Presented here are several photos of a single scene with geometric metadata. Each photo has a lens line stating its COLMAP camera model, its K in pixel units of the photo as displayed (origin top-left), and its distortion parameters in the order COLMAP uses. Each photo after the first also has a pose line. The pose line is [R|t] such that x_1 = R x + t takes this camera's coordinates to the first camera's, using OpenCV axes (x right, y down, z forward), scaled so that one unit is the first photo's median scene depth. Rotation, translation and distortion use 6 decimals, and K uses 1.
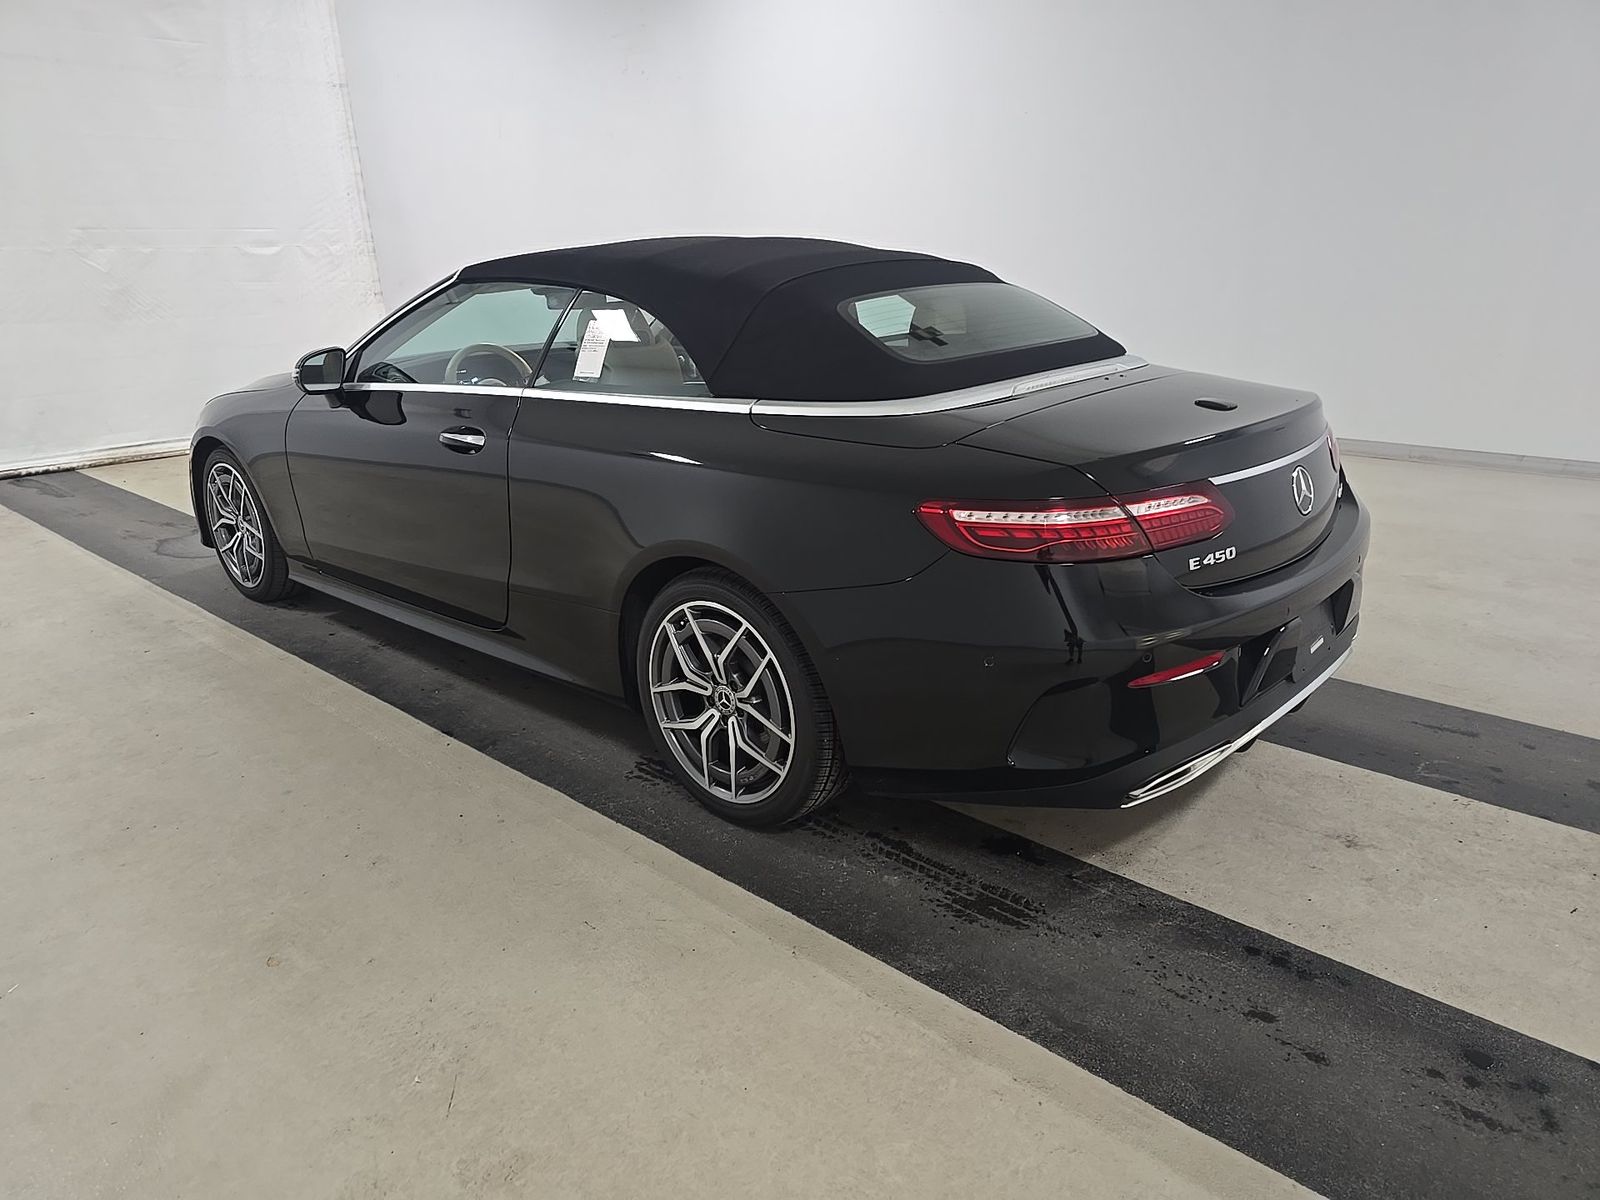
lens RADIAL K [[1063.8, 0, 792.0], [0, 1063.8, 595.5], [0, 0, 1]] dist [0.026345, -0.022597]
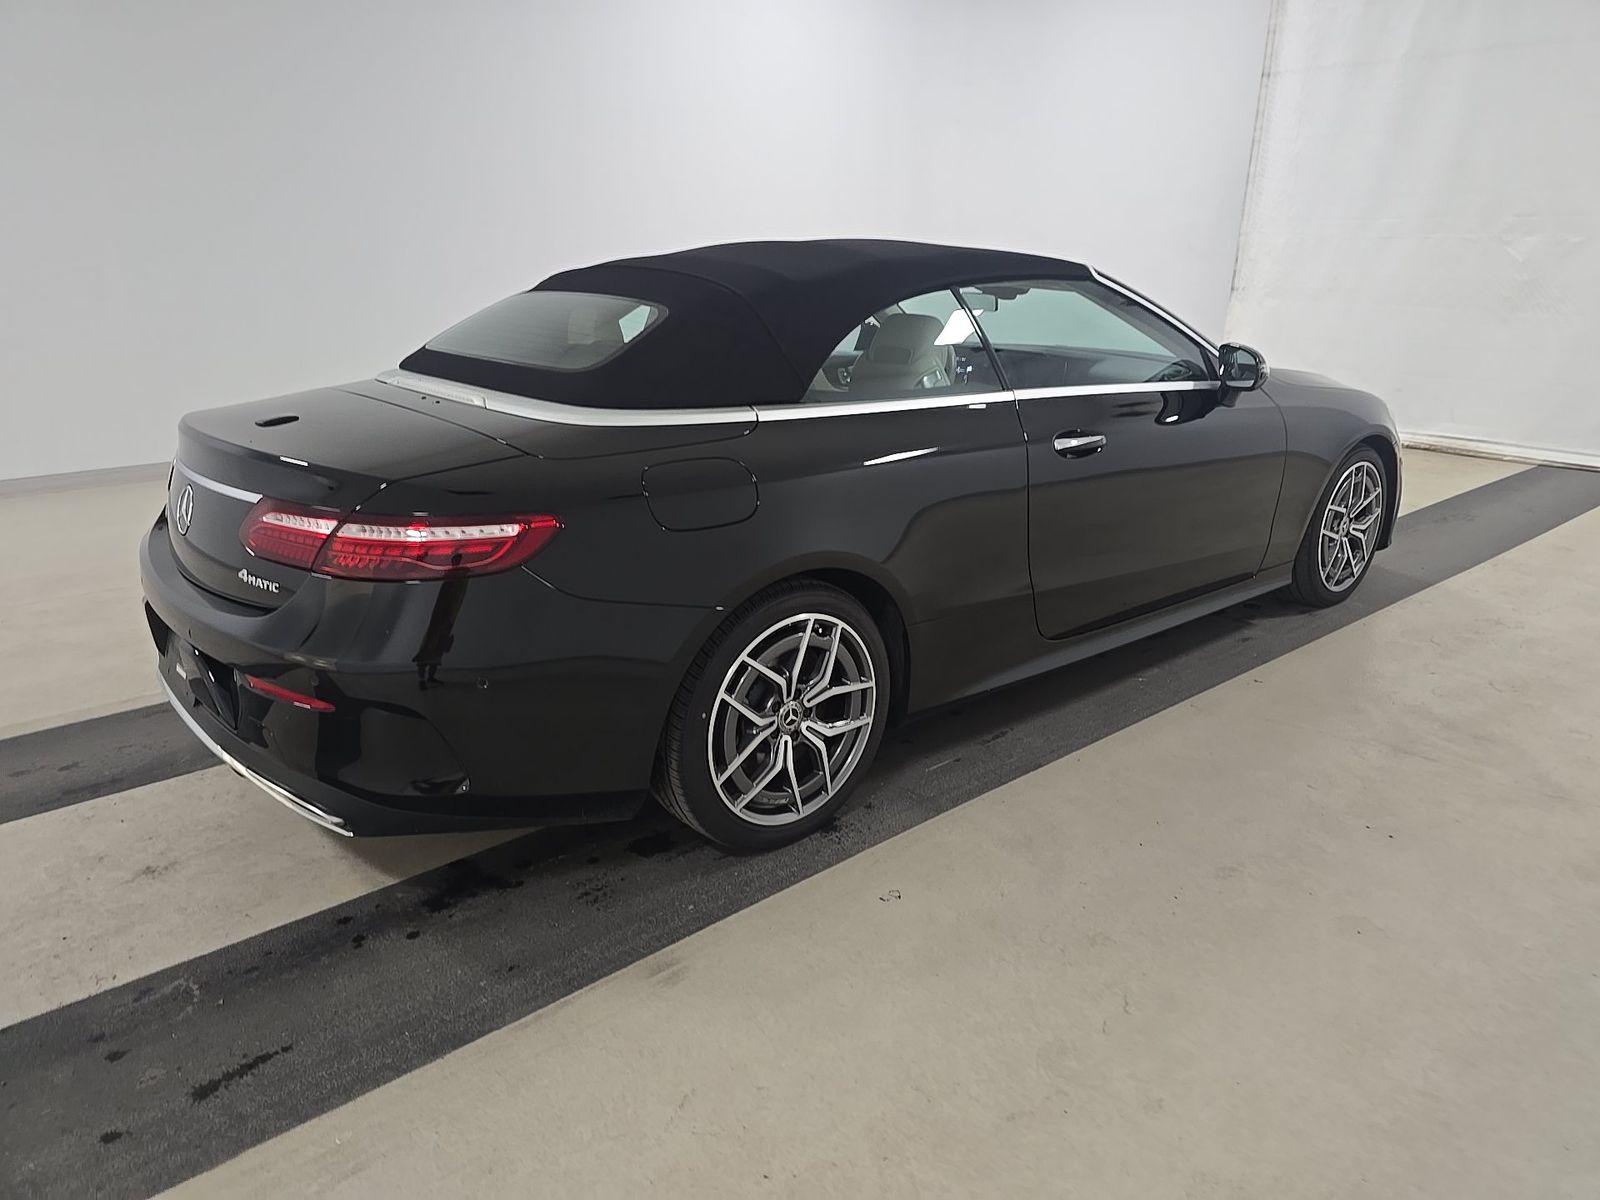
lens RADIAL K [[1063.8, 0, 807.8], [0, 1063.8, 598.2], [0, 0, 1]] dist [0.026345, -0.022597]
pose [[-0.115865, 0.328726, -0.937291, 1.279076], [-0.307294, 0.885487, 0.348544, -0.512322], [0.944535, 0.328408, -0.001581, 1.475876]]
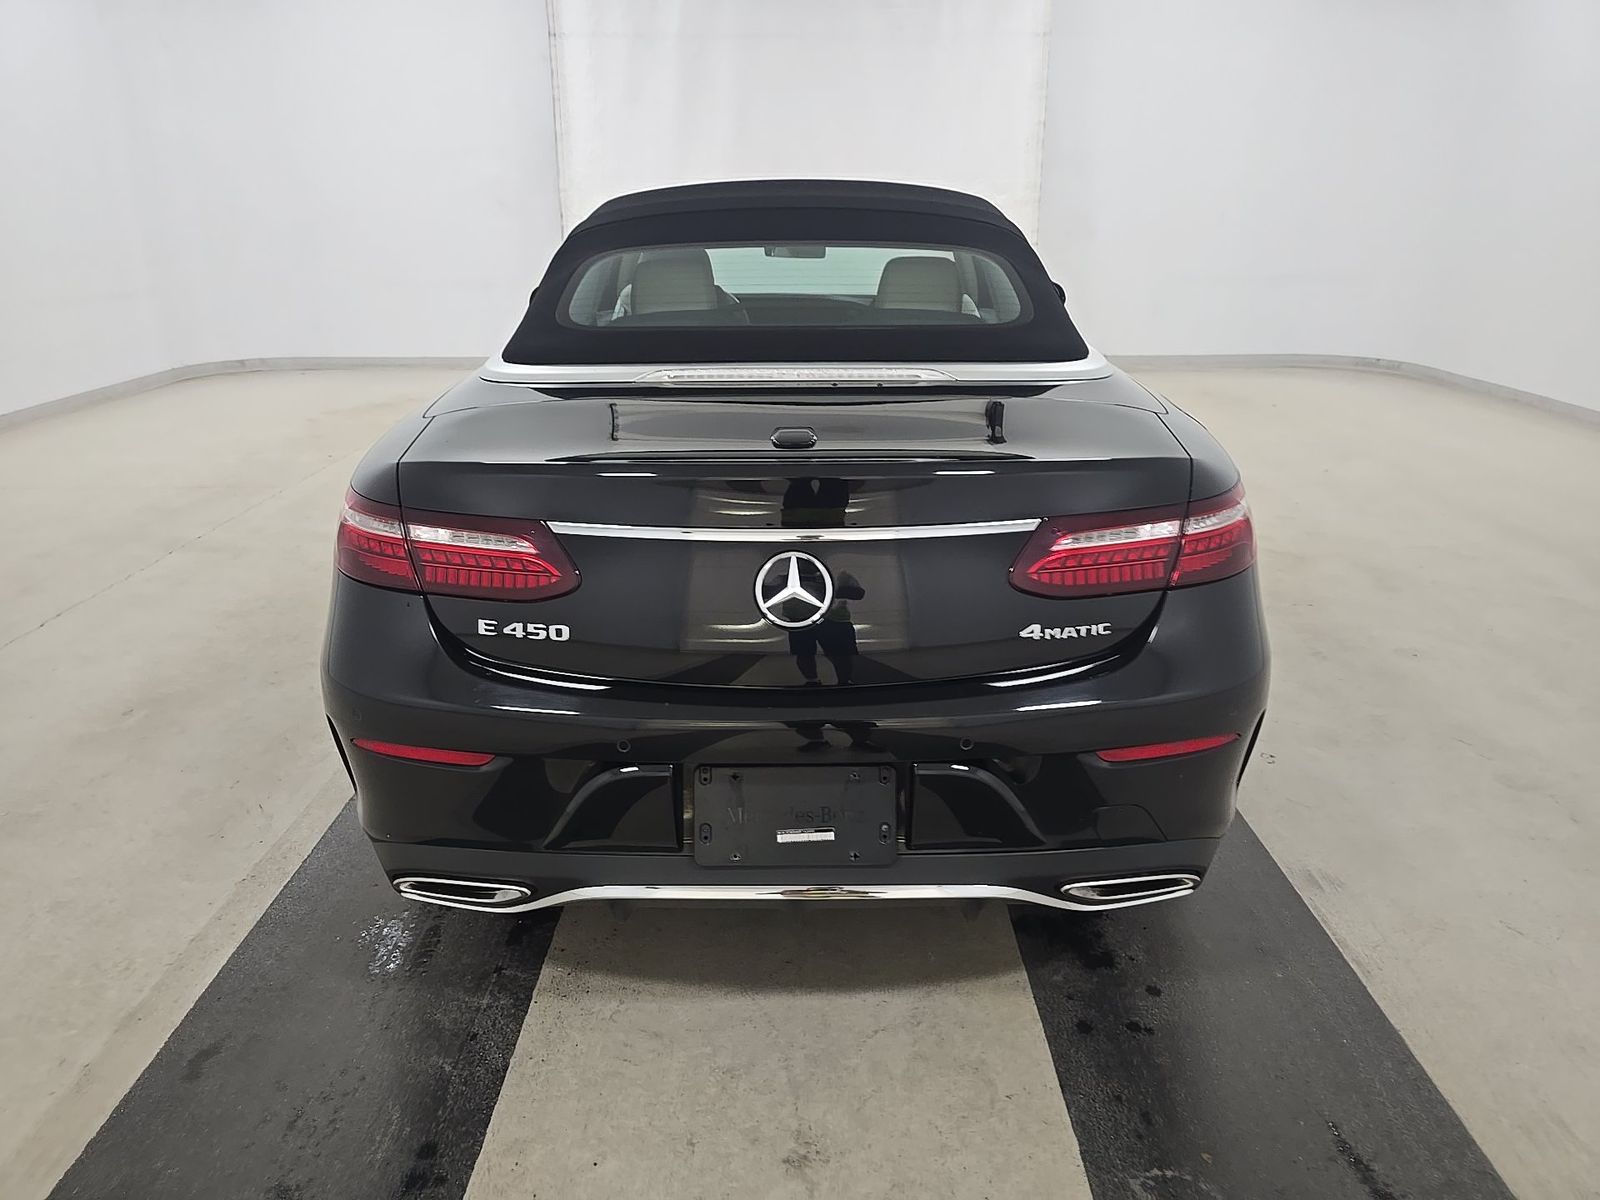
lens RADIAL K [[1063.8, 0, 801.9], [0, 1063.8, 599.8], [0, 0, 1]] dist [0.026345, -0.022597]
pose [[0.678655, 0.270106, -0.682986, 0.854296], [-0.241574, 0.960270, 0.139723, -0.169599], [0.693591, 0.070168, 0.716943, 0.525657]]
